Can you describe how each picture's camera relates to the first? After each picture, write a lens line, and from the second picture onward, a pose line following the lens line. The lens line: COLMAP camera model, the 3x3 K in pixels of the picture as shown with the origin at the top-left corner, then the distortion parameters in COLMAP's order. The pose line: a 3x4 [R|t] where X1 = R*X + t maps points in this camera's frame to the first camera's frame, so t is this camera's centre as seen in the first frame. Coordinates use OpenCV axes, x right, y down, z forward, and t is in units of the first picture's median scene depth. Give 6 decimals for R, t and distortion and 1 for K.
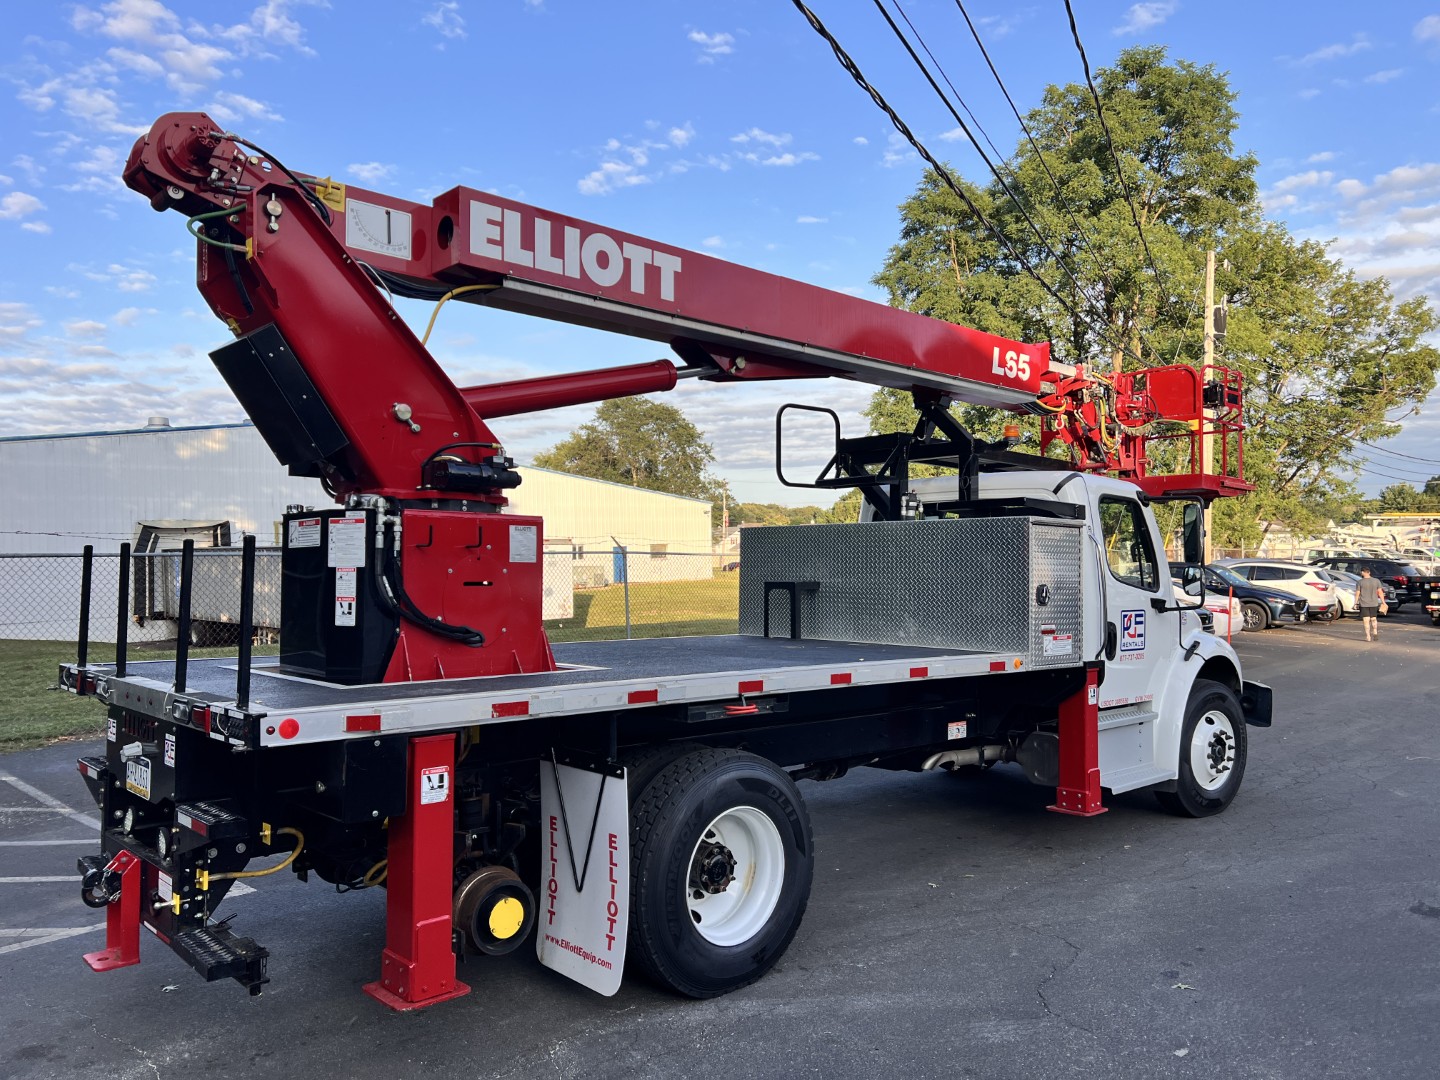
lens RADIAL K [[1078.0, 0, 733.7], [0, 1078.0, 537.1], [0, 0, 1]] dist [0.098216, -0.195024]
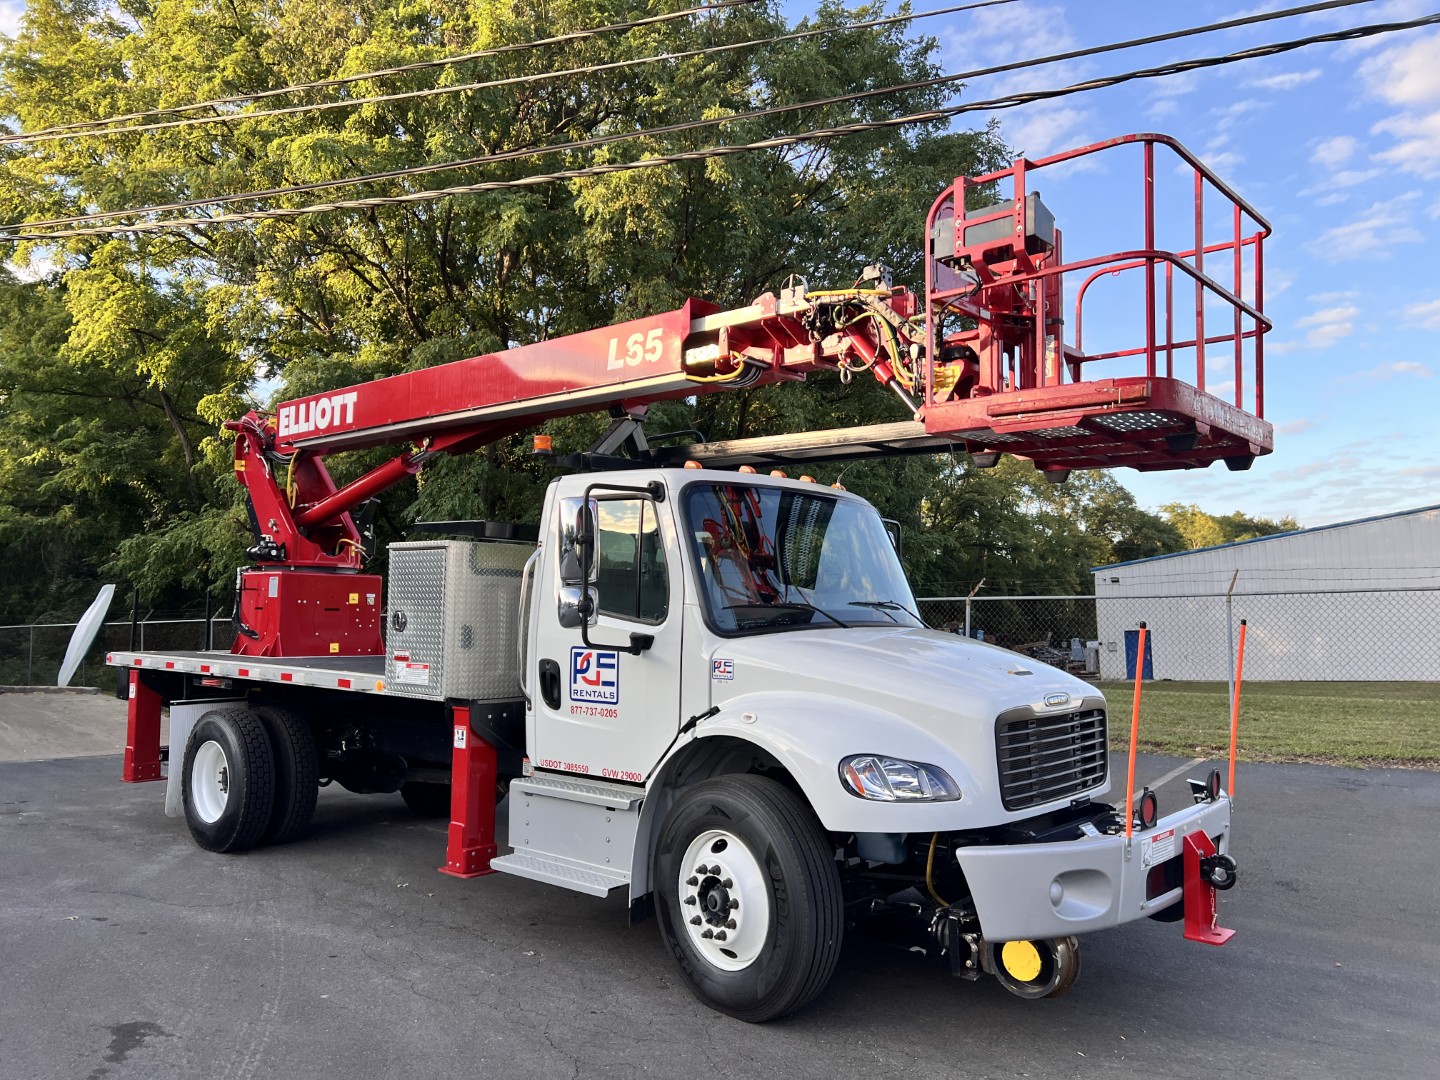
lens RADIAL K [[1078.0, 0, 733.7], [0, 1078.0, 537.1], [0, 0, 1]] dist [0.098216, -0.195024]
pose [[0.101807, -0.075048, -0.991969, 1.368225], [0.022570, 0.997068, -0.073117, 0.059258], [0.994548, -0.014945, 0.103202, 1.256324]]
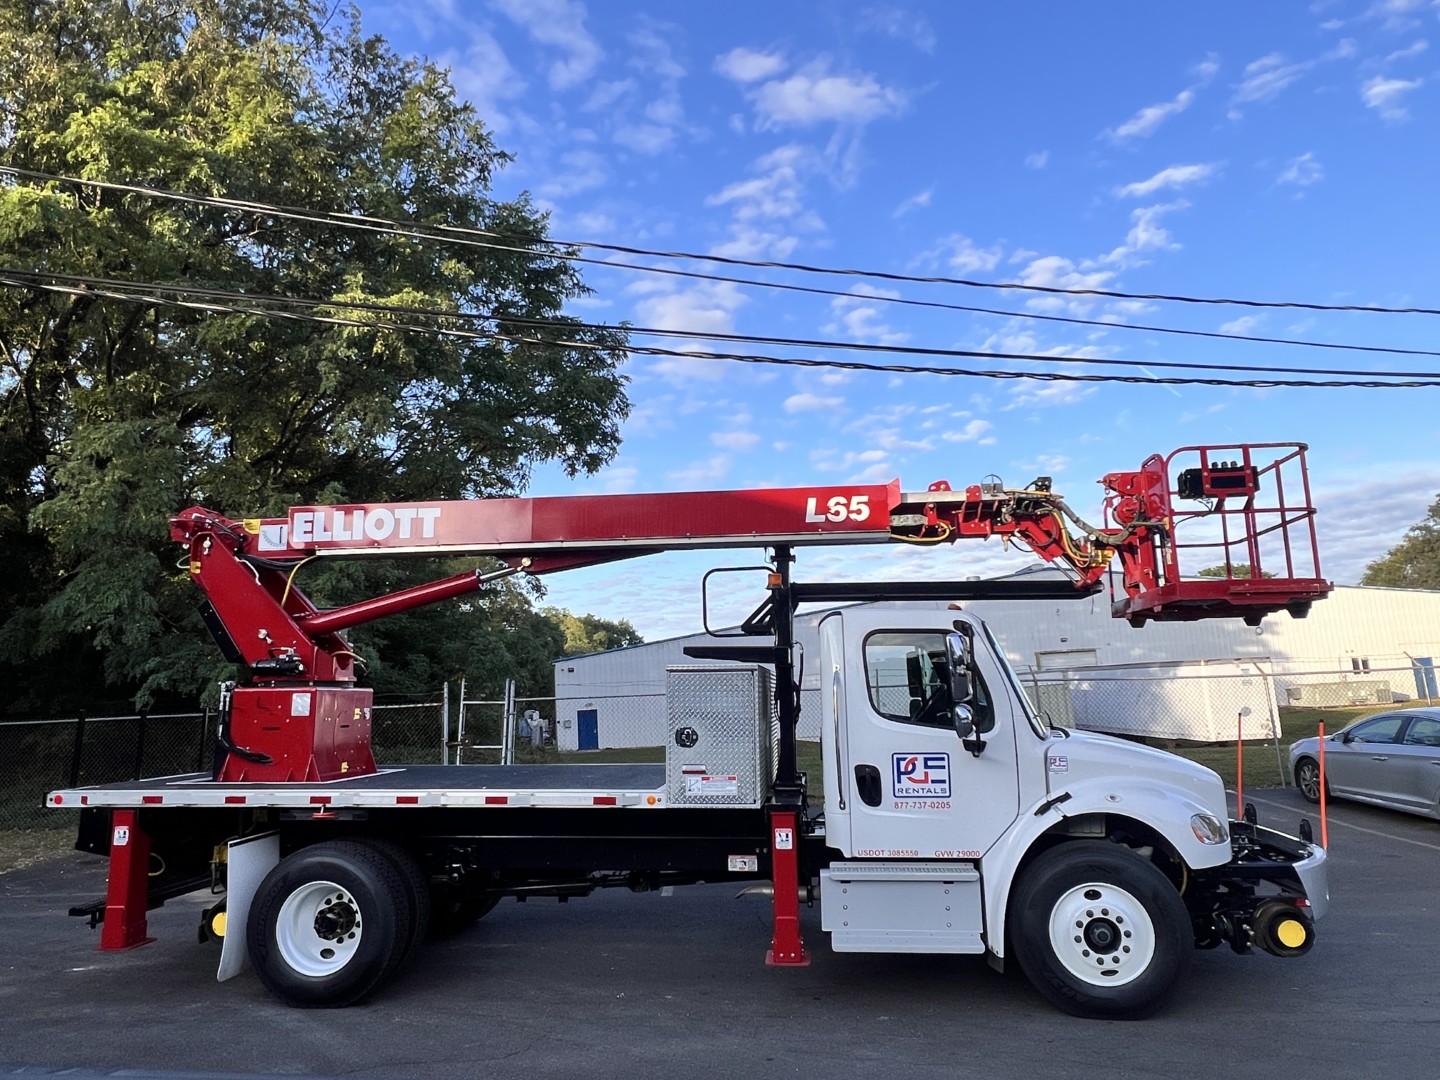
lens RADIAL K [[914.1, 0, 714.0], [0, 914.1, 533.2], [0, 0, 1]] dist [0.000349, -0.000125]
pose [[0.644273, -0.149076, -0.750126, 1.065714], [0.045042, 0.986512, -0.157368, -0.003276], [0.763468, 0.067600, 0.642298, 0.436806]]
